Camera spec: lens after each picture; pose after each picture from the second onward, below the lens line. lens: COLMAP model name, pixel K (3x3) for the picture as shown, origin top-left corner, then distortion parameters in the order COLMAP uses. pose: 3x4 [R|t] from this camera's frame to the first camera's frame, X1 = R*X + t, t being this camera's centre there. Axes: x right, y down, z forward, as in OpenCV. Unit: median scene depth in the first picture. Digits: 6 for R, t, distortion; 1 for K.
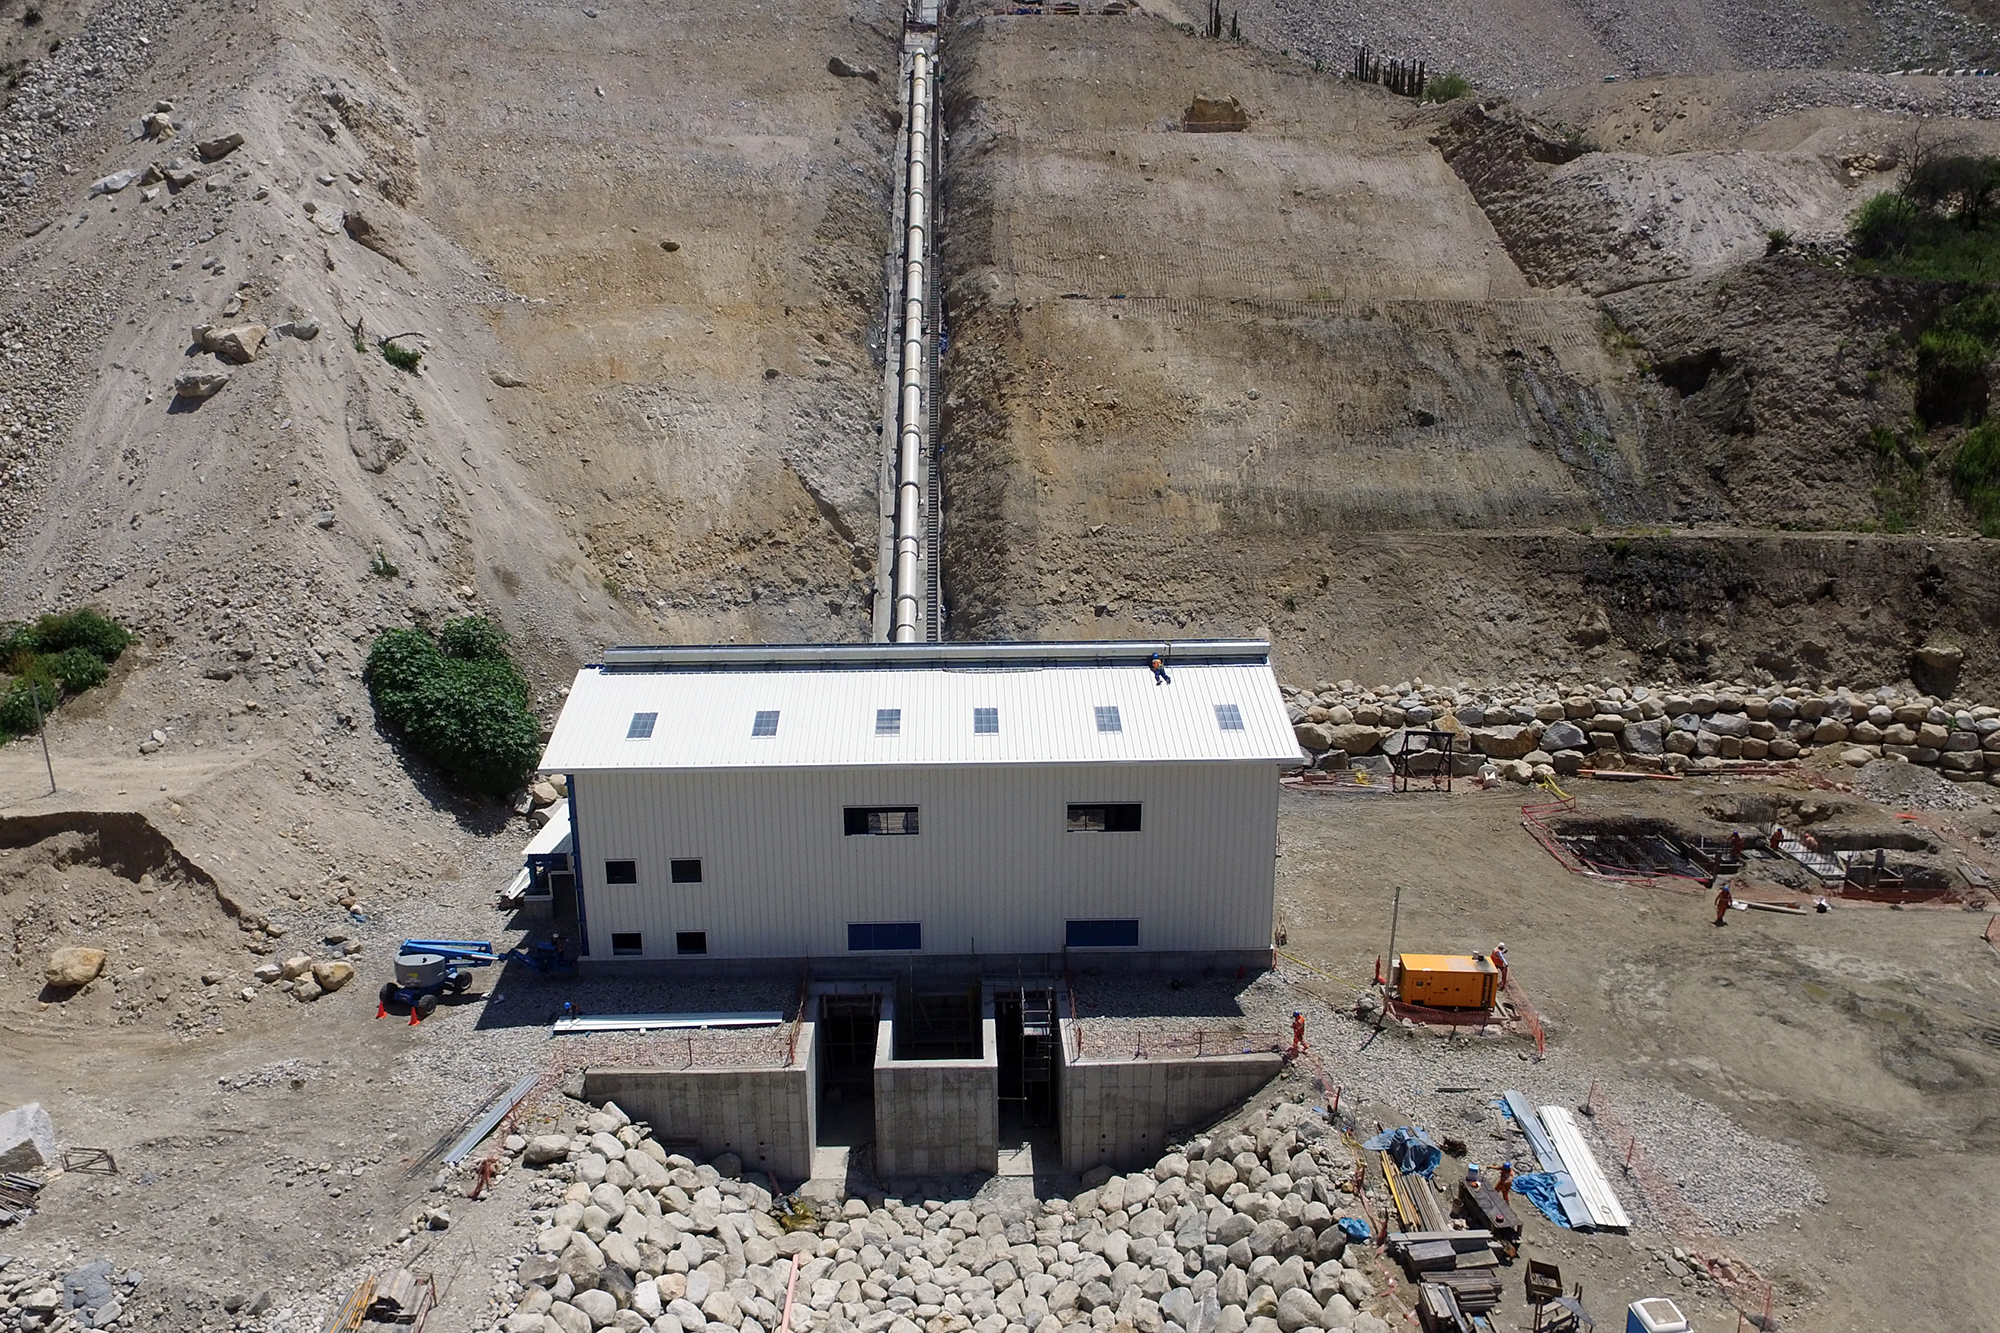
lens RADIAL K [[1379.6, 0, 989.4], [0, 1379.6, 675.3], [0, 0, 1]] dist [-0.004952, 0.002309]
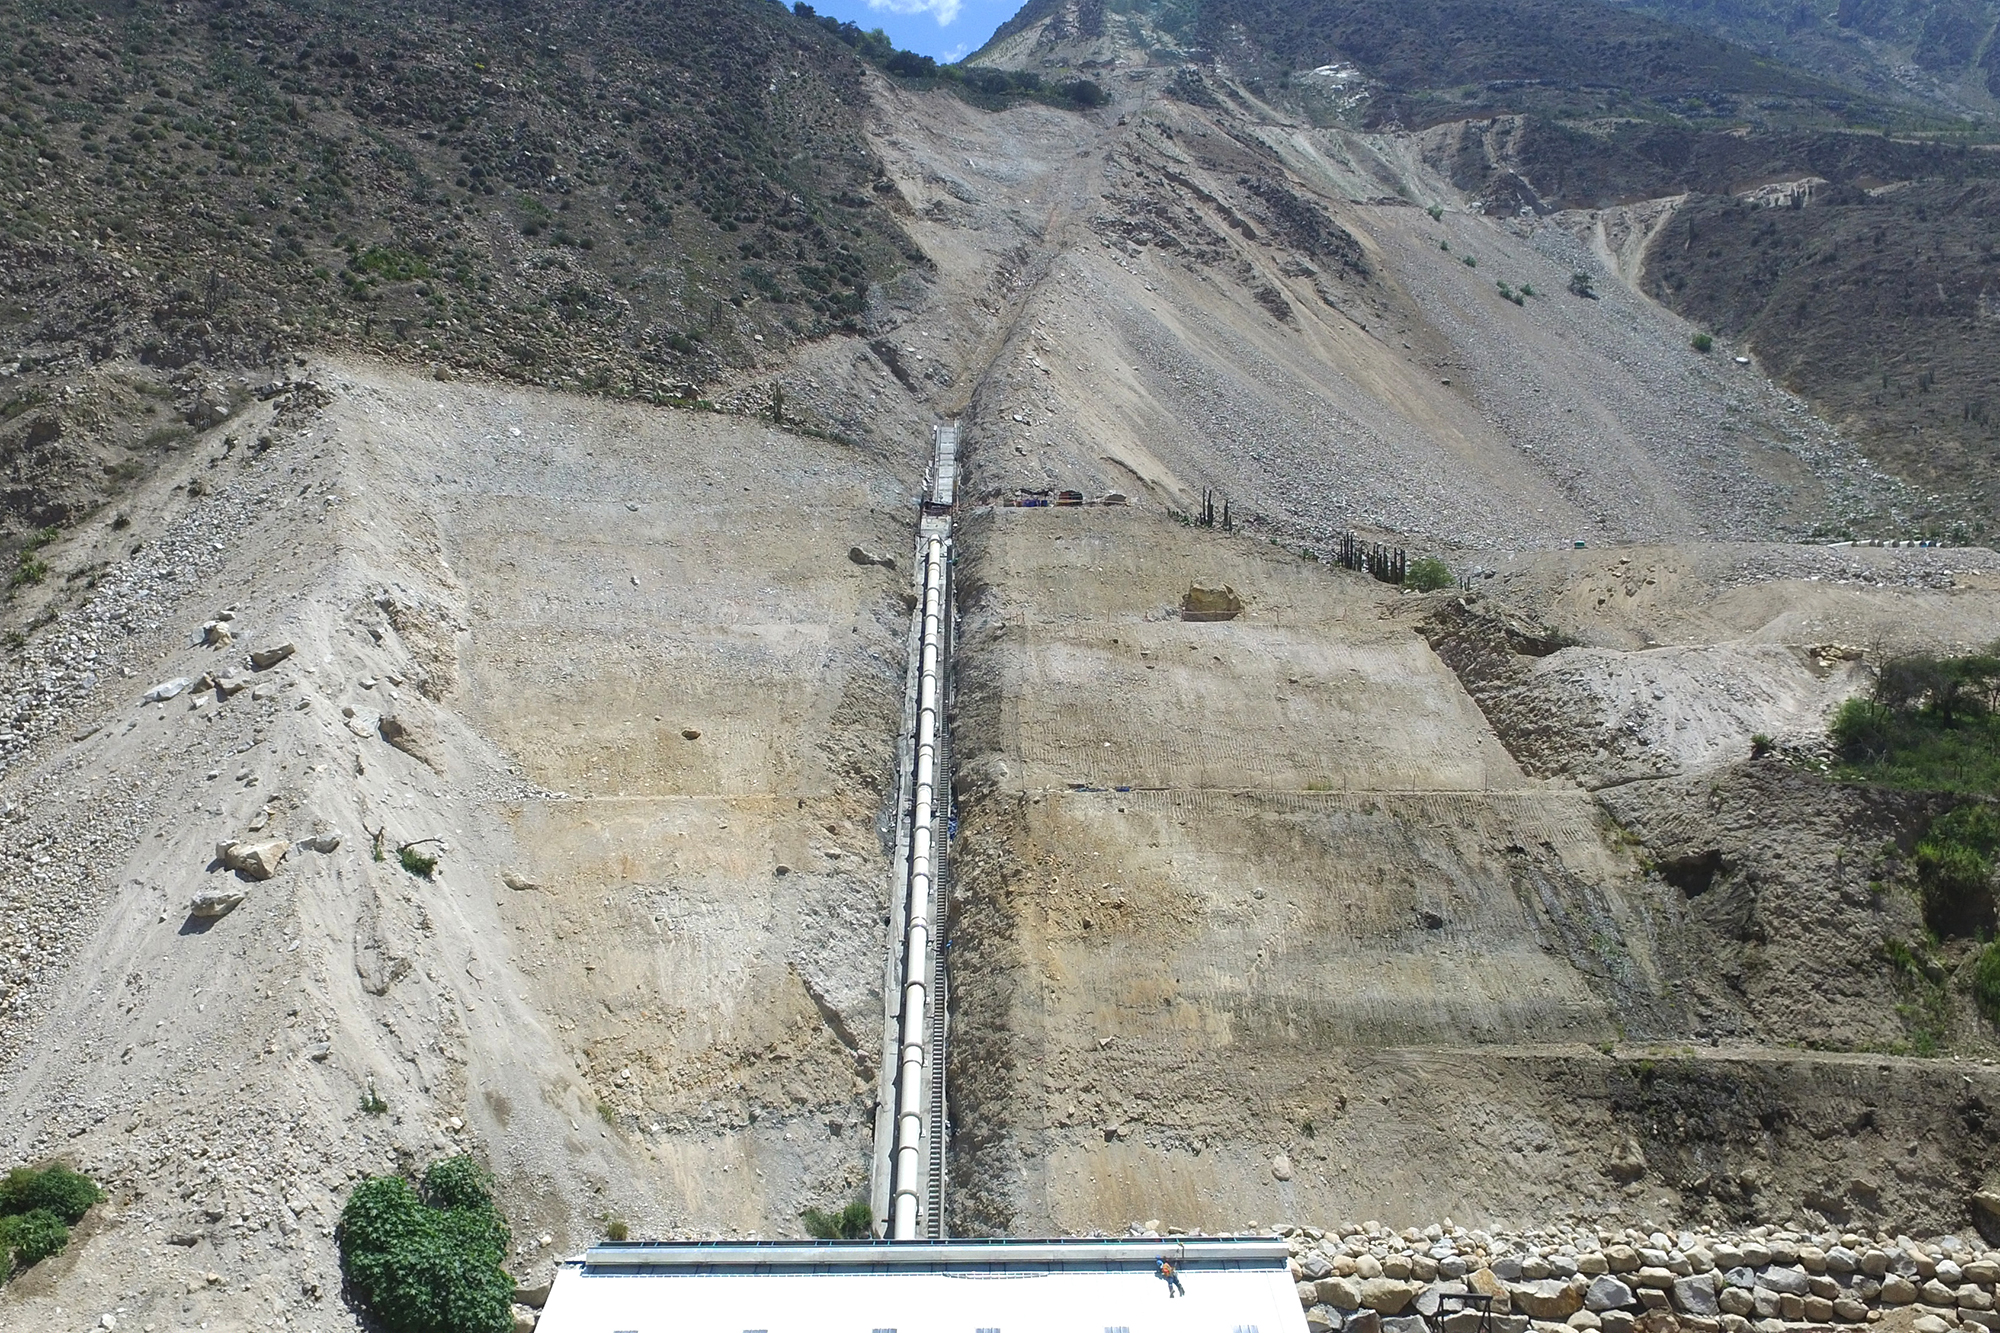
lens RADIAL K [[1373.9, 0, 988.2], [0, 1373.9, 675.1], [0, 0, 1]] dist [-0.006474, 0.000073]
pose [[0.999949, 0.004523, -0.009076, 0.002210], [-0.006817, 0.962432, -0.271438, -0.090120], [0.007508, 0.271485, 0.962413, -0.007993]]
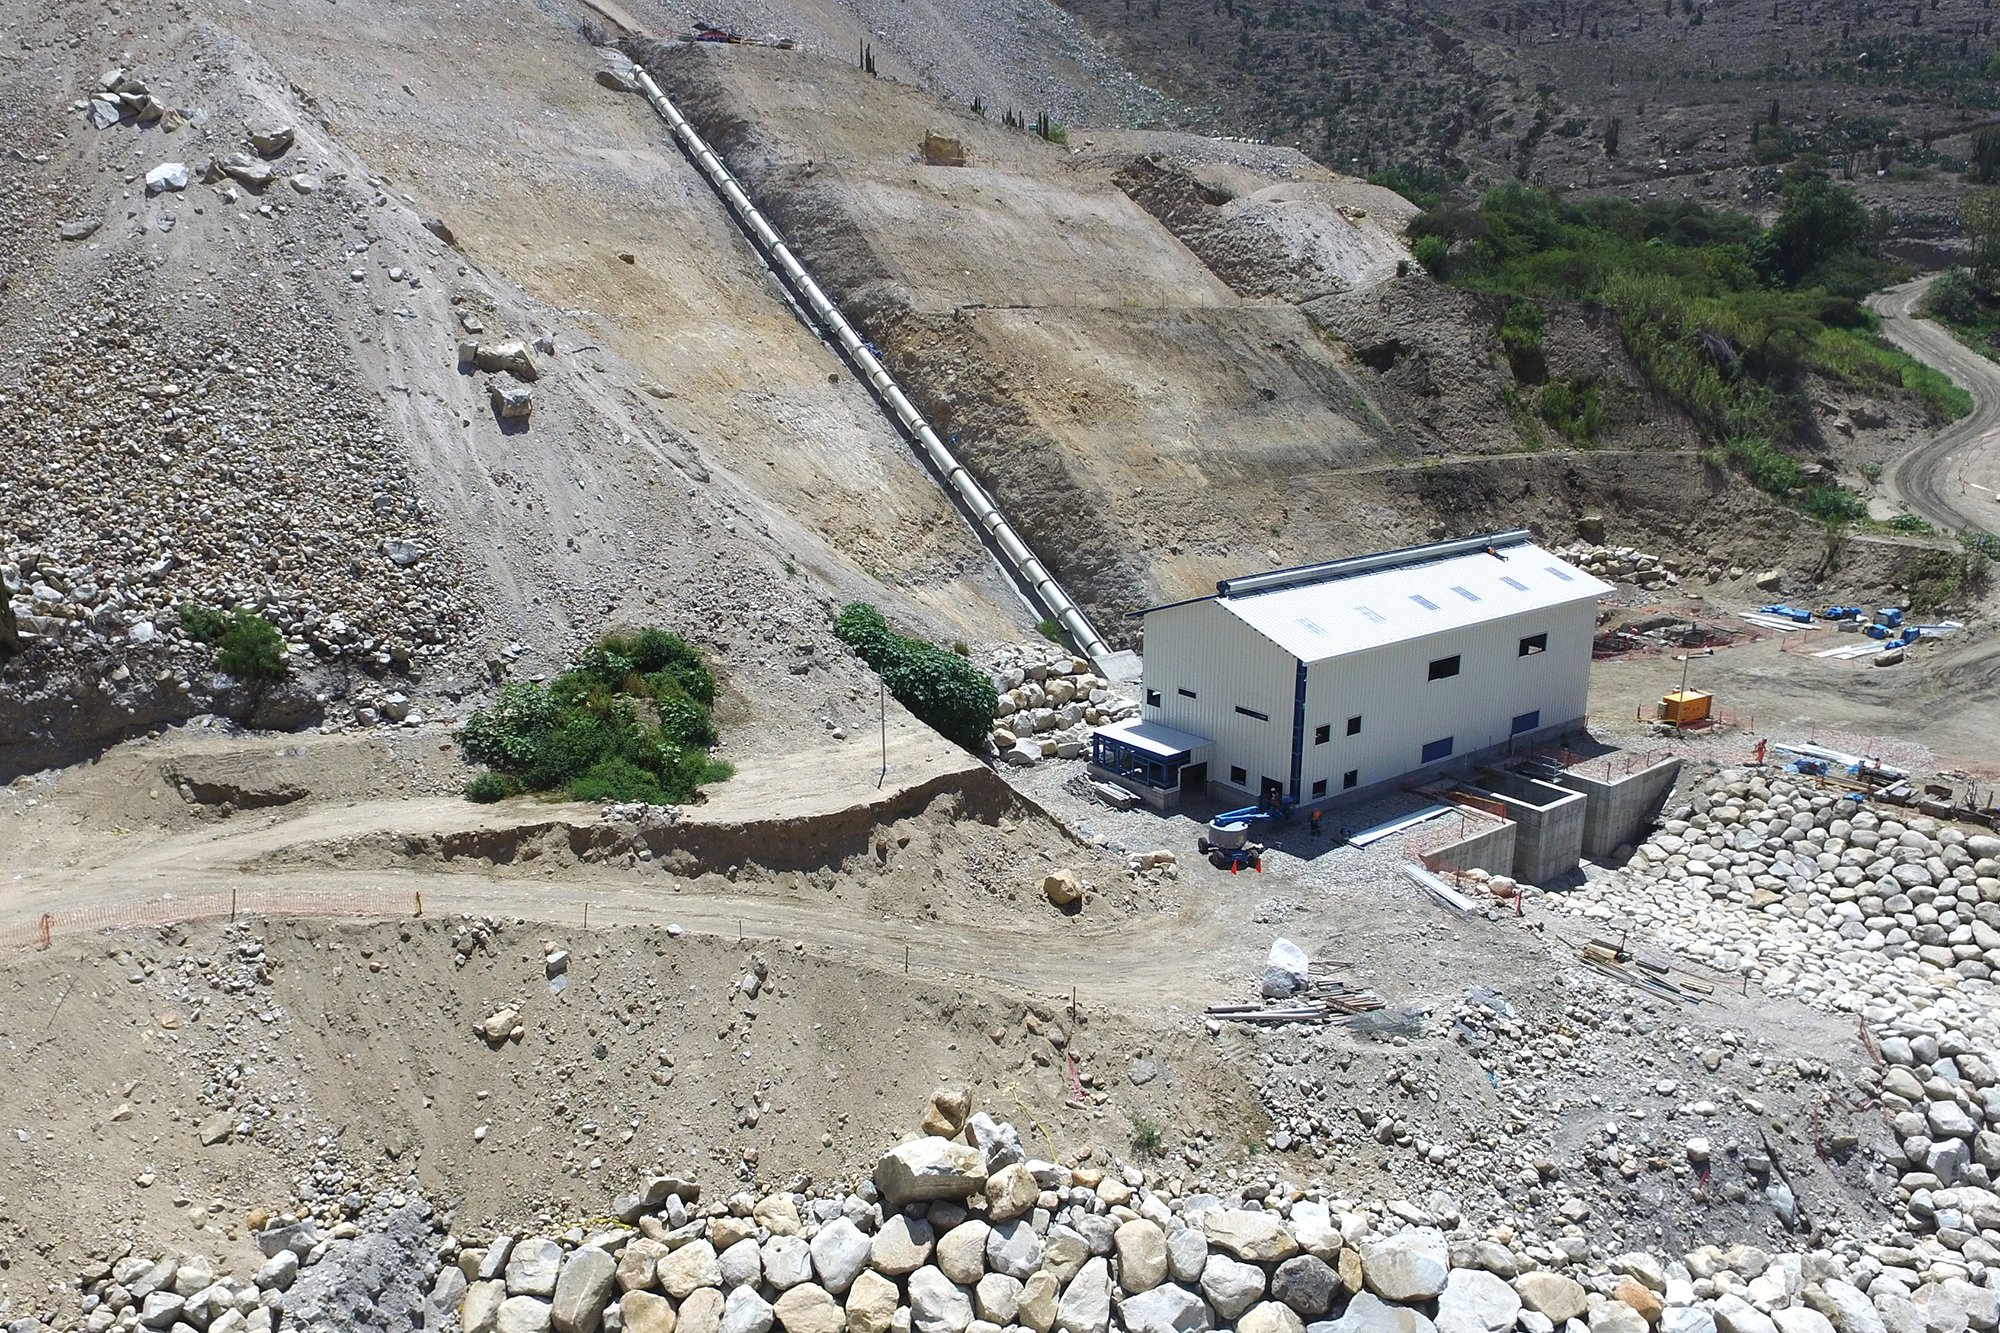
lens RADIAL K [[1379.6, 0, 989.4], [0, 1379.6, 675.3], [0, 0, 1]] dist [-0.004952, 0.002309]
pose [[0.818814, -0.152583, 0.553409, -0.750247], [0.153814, 0.987094, 0.044575, -0.015245], [-0.553068, 0.048623, 0.831716, 0.028538]]
